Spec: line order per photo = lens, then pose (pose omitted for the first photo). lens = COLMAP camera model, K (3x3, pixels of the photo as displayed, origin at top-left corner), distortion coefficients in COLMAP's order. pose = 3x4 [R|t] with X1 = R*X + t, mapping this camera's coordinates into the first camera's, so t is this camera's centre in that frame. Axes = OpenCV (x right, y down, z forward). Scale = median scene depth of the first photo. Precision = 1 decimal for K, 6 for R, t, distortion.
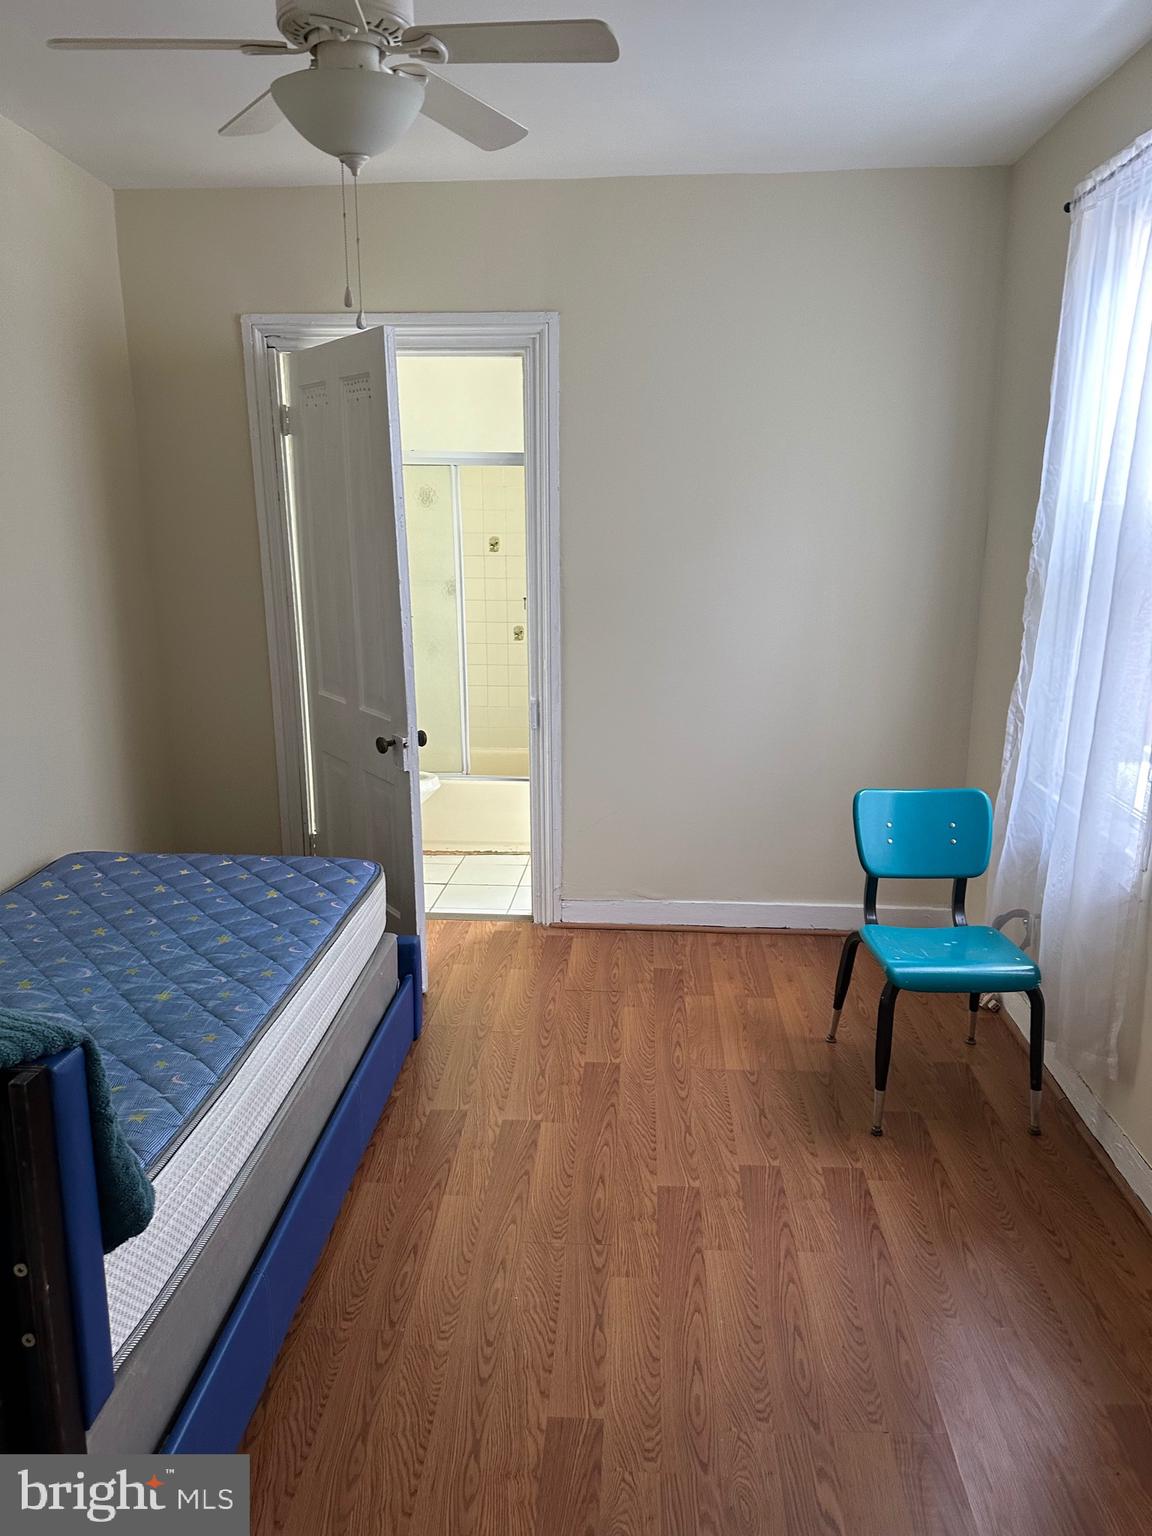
lens RADIAL K [[1079.3, 0, 578.4], [0, 1079.3, 762.2], [0, 0, 1]] dist [0.004948, -0.000538]
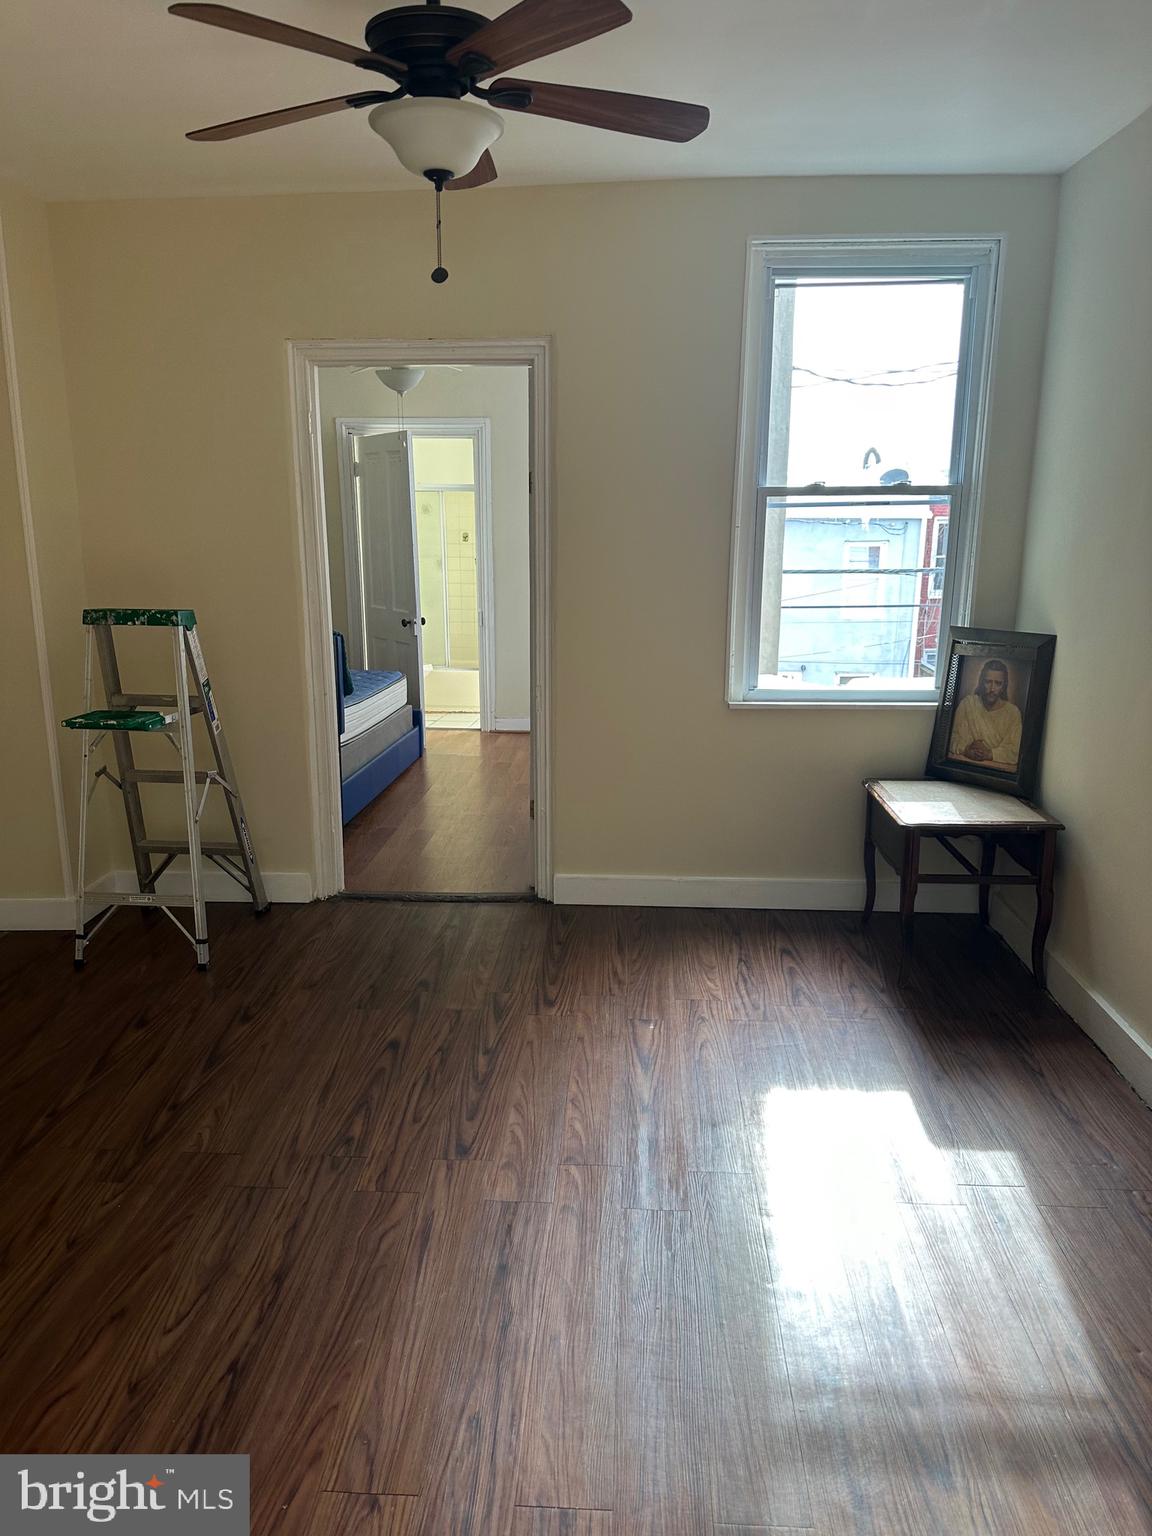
lens RADIAL K [[1079.3, 0, 576.1], [0, 1079.3, 779.8], [0, 0, 1]] dist [0.004948, -0.000538]
pose [[0.999998, 0.002155, -0.000320, 0.147911], [-0.002156, 0.999989, -0.004262, 0.282372], [0.000311, 0.004263, 0.999991, -1.056047]]
